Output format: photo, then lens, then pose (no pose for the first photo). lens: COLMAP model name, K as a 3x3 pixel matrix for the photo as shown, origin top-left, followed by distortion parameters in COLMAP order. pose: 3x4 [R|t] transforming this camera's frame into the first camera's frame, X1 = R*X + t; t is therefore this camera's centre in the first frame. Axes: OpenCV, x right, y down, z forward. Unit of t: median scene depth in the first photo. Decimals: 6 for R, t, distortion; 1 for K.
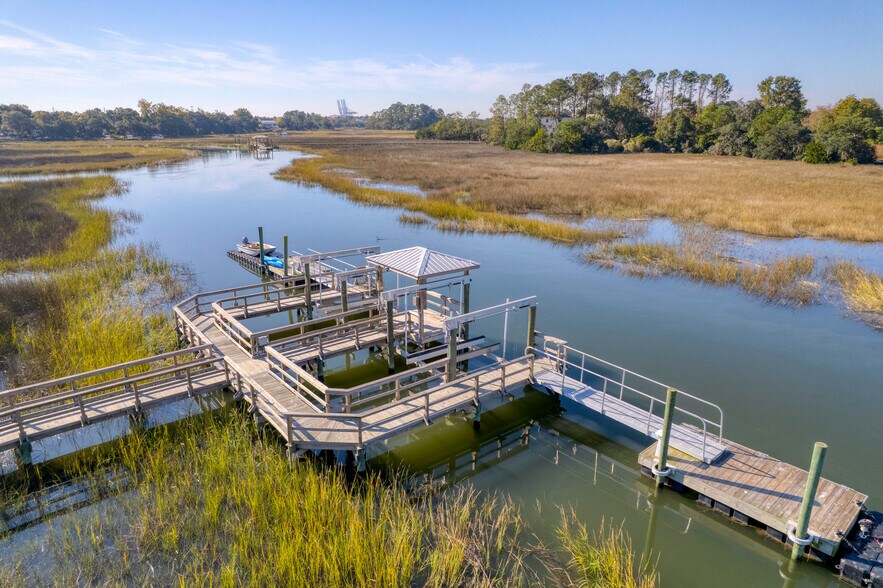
lens RADIAL K [[565.4, 0, 443.6], [0, 565.4, 294.4], [0, 0, 1]] dist [-0.077519, 0.072673]
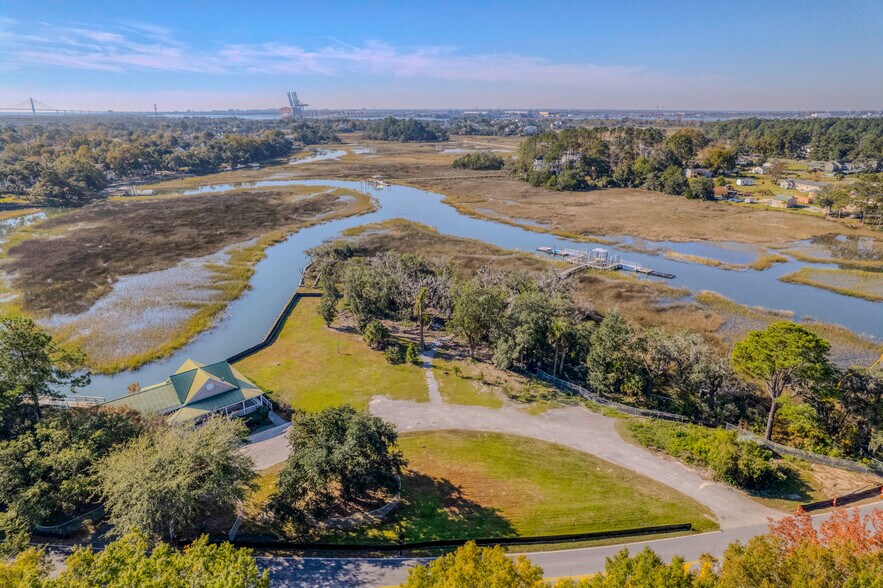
lens RADIAL K [[575.1, 0, 443.9], [0, 575.1, 289.1], [0, 0, 1]] dist [-0.079148, 0.075503]
pose [[0.994567, -0.039535, 0.096295, -0.385803], [0.038643, 0.999191, 0.011111, 0.038938], [-0.096656, -0.007330, 0.995291, -0.849889]]
